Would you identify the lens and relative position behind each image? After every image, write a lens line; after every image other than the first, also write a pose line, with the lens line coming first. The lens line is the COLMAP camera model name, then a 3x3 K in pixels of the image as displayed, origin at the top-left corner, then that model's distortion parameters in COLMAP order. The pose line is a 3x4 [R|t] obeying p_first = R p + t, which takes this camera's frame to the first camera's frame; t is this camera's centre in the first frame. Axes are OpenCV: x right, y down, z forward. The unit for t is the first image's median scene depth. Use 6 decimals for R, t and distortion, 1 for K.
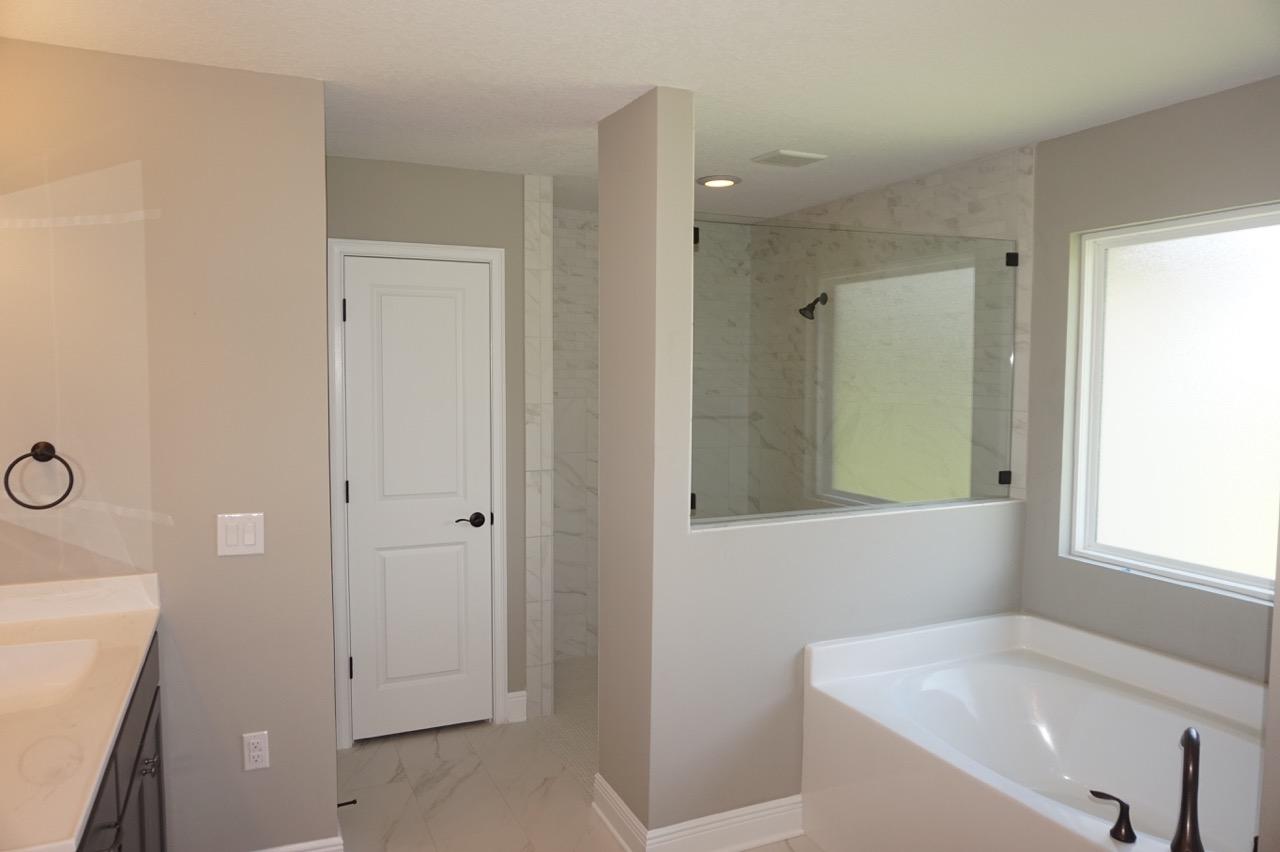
lens RADIAL K [[857.6, 0, 640.0], [0, 857.6, 426.0], [0, 0, 1]] dist [-0.056237, 0.041747]
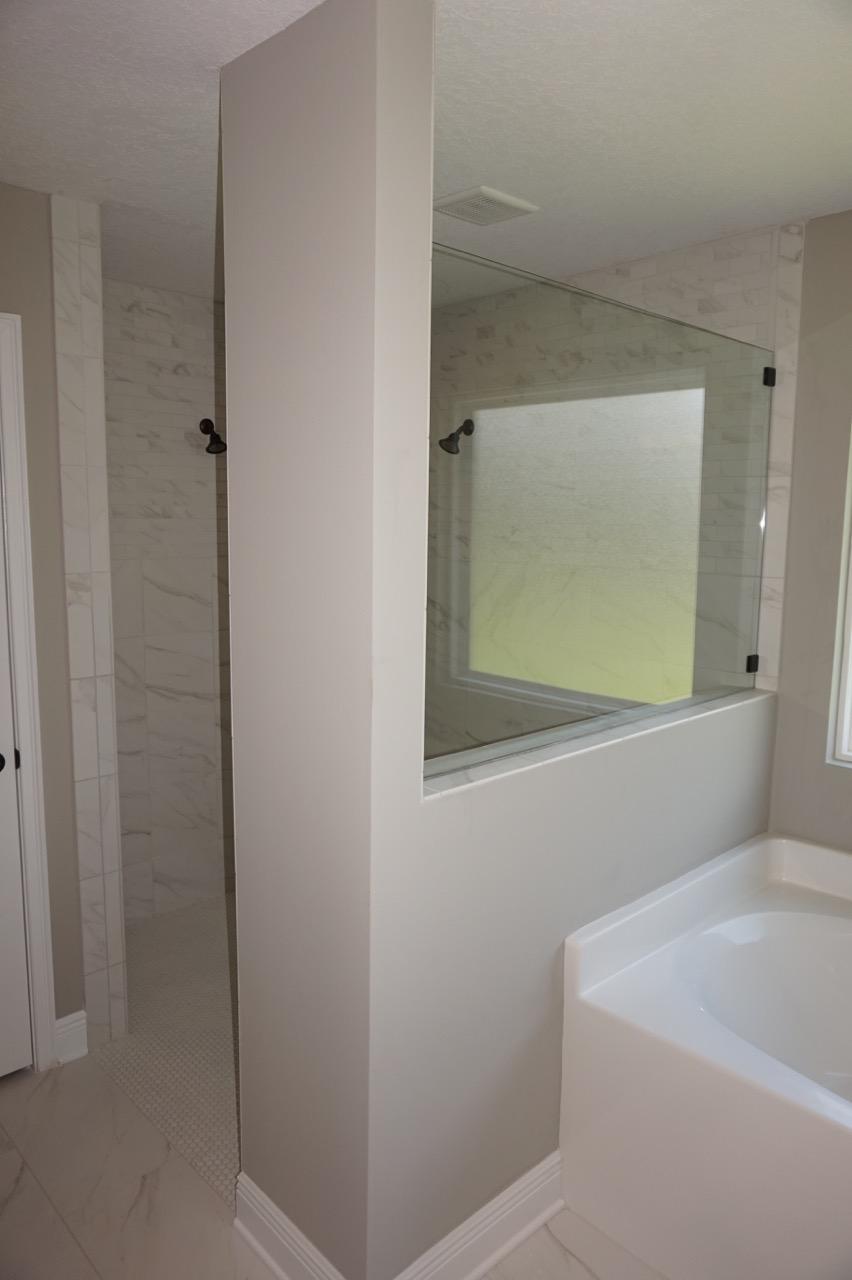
lens RADIAL K [[857.6, 0, 430.4], [0, 857.6, 637.1], [0, 0, 1]] dist [-0.056237, 0.041747]
pose [[0.943911, -0.036541, 0.328173, -0.094361], [0.013298, 0.997259, 0.072791, -0.022470], [-0.329933, -0.064344, 0.941809, 0.348494]]
